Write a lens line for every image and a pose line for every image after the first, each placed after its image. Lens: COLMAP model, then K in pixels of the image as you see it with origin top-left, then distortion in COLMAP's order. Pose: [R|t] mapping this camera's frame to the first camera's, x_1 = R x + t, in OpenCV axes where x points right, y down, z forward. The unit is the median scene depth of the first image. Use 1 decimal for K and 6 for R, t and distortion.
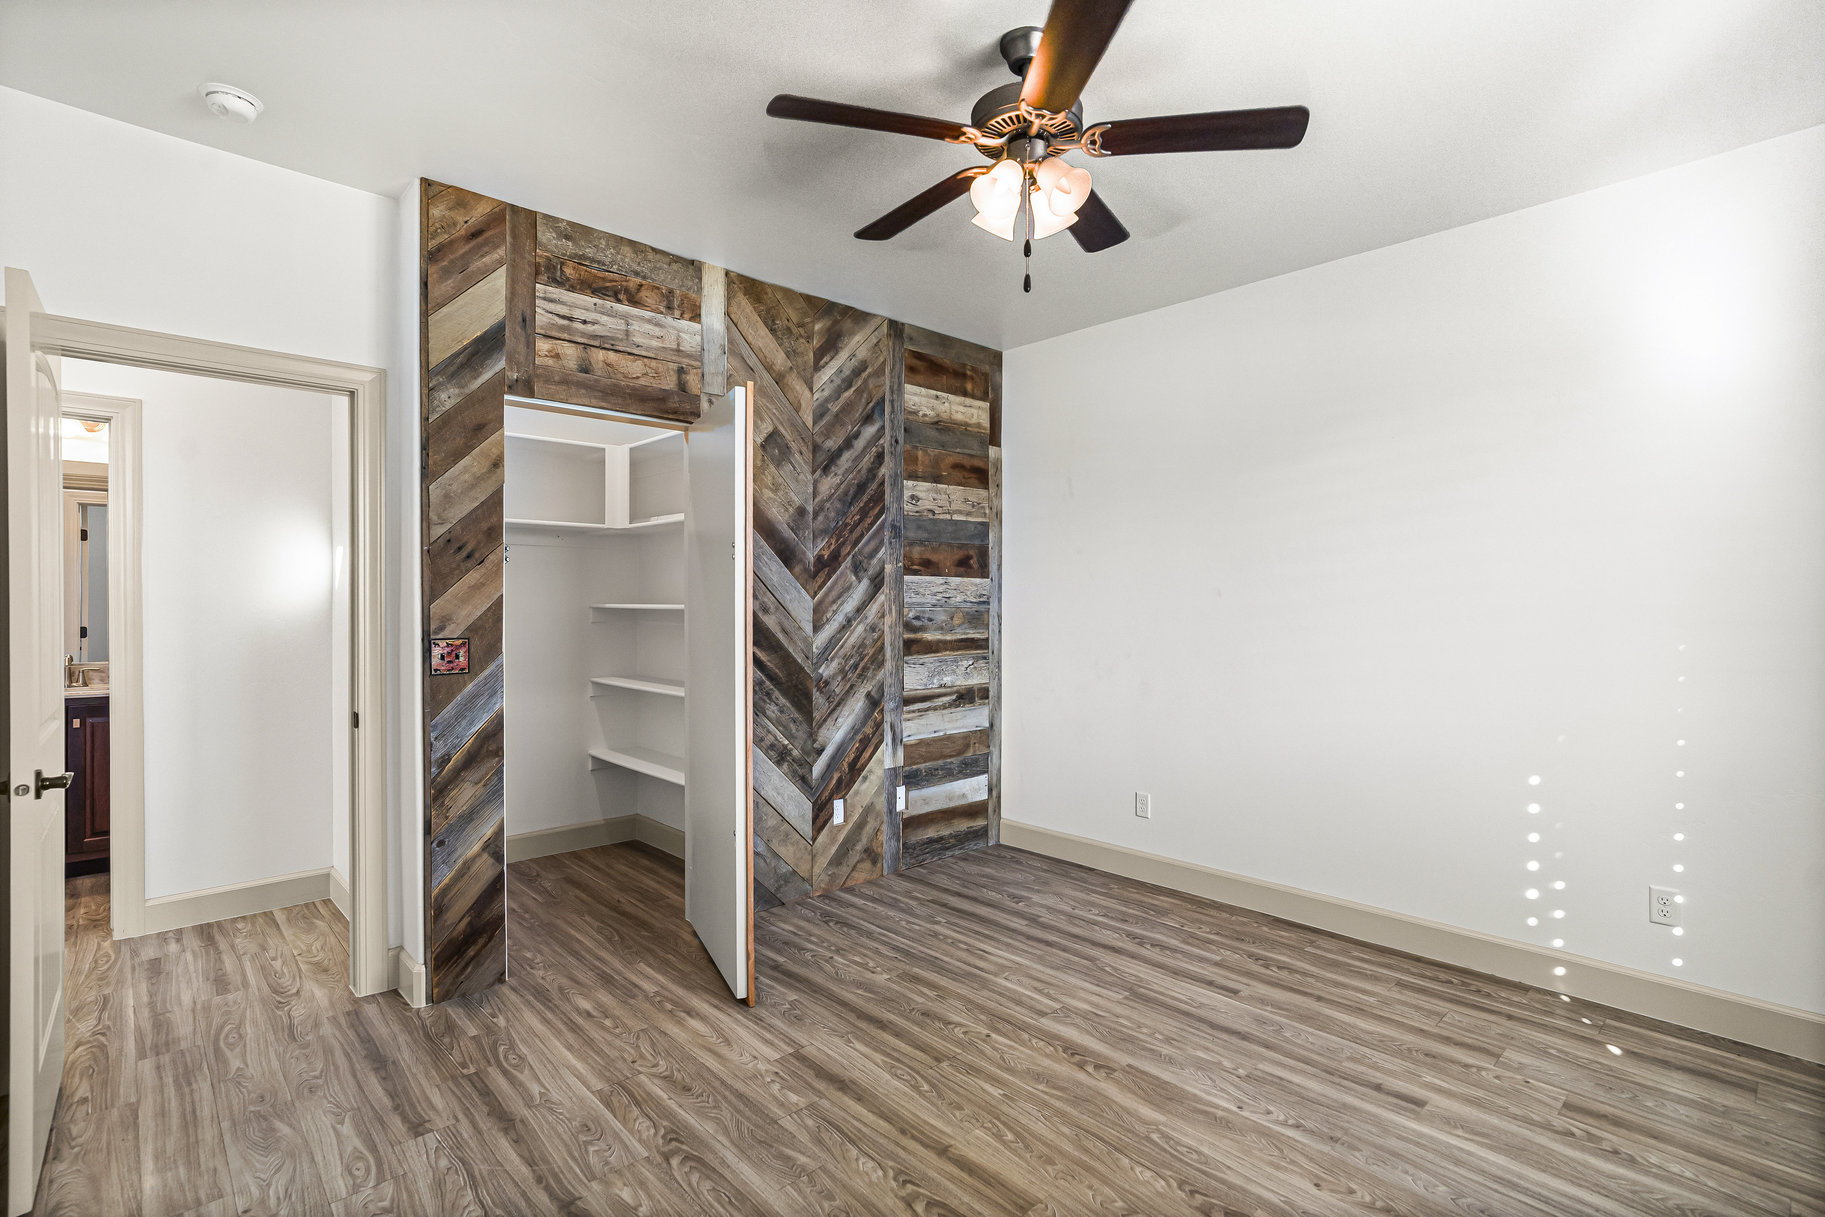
lens RADIAL K [[883.4, 0, 915.5], [0, 883.4, 599.1], [0, 0, 1]] dist [-0.011920, 0.003011]
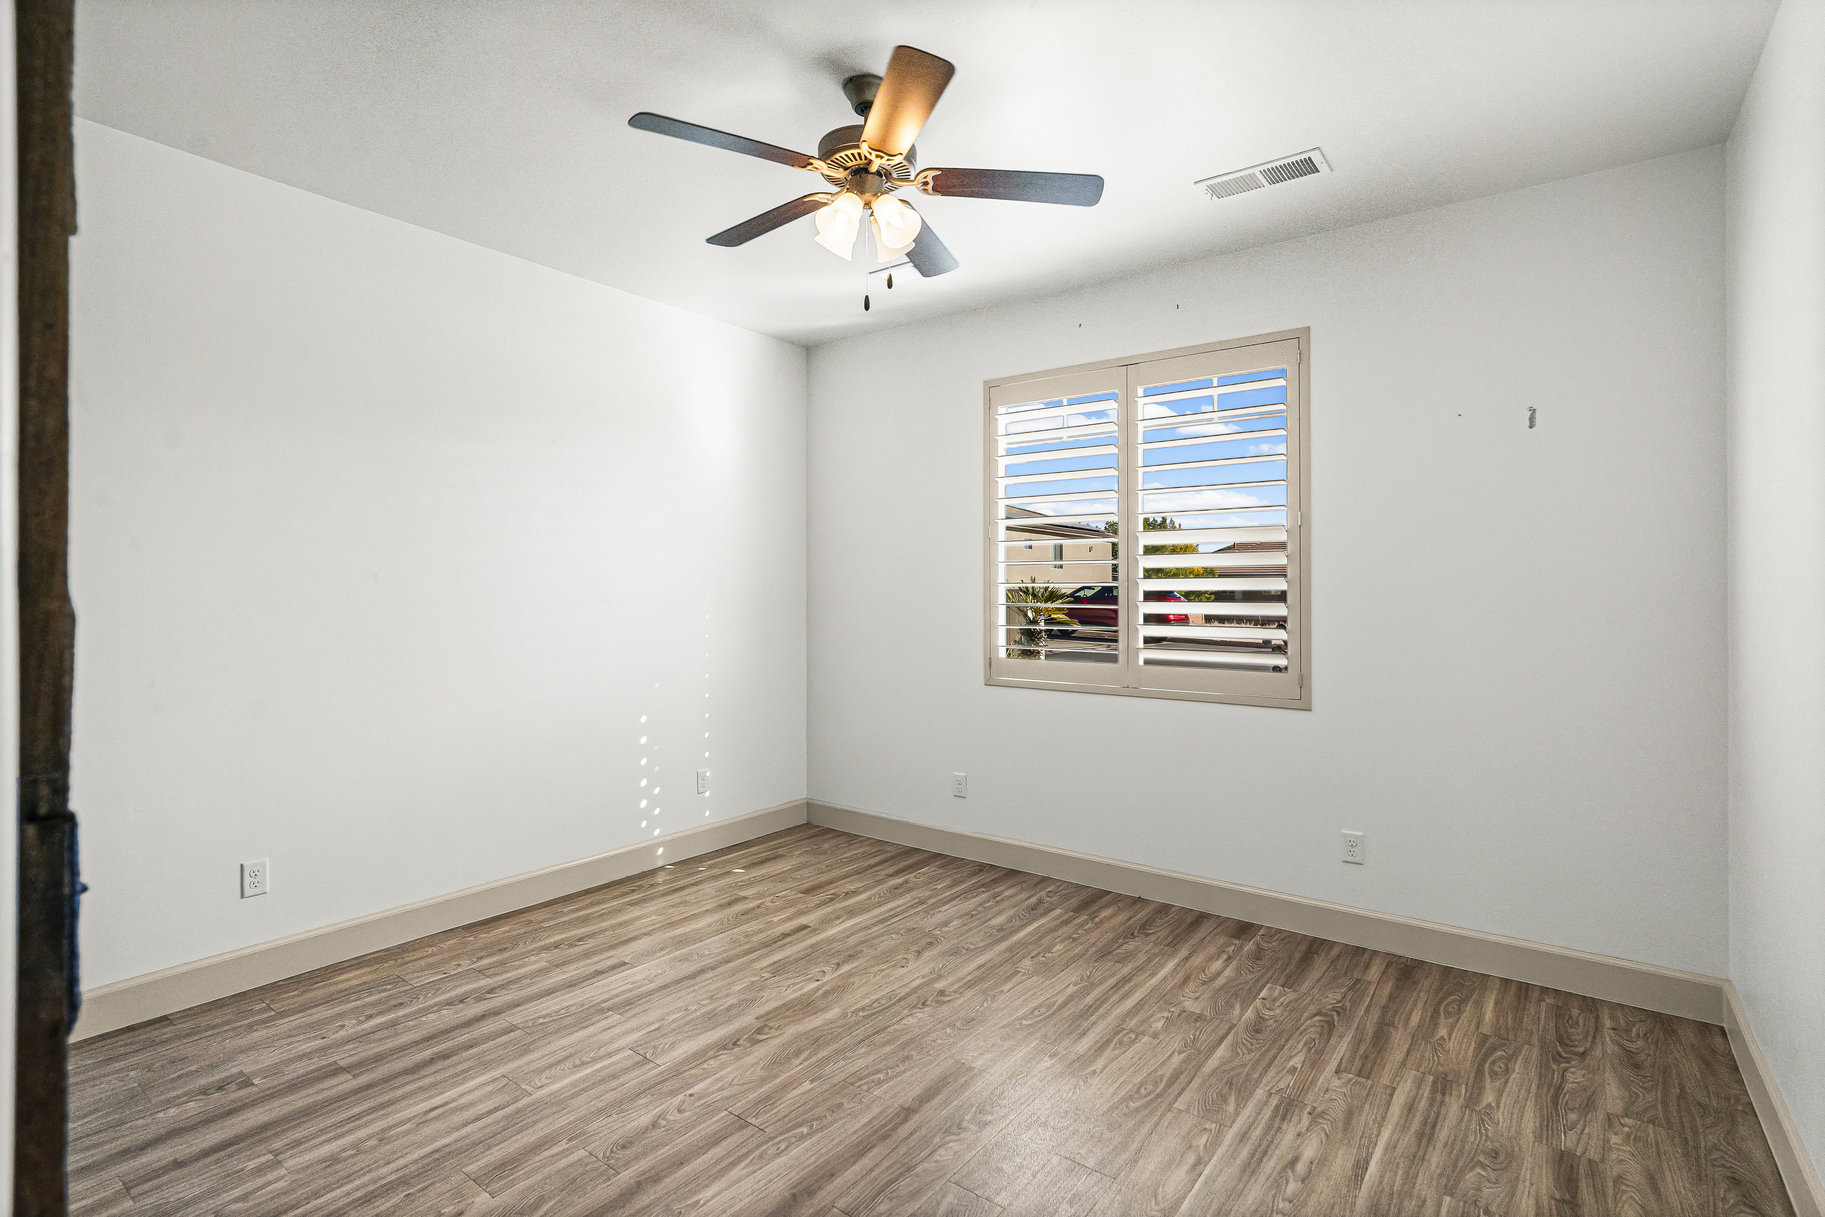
lens RADIAL K [[883.4, 0, 913.9], [0, 883.4, 607.6], [0, 0, 1]] dist [-0.011920, 0.003011]
pose [[-0.182003, -0.017838, 0.983136, -0.681431], [0.000744, 0.999833, 0.018279, 0.012358], [-0.983298, 0.004058, -0.181959, 0.827657]]
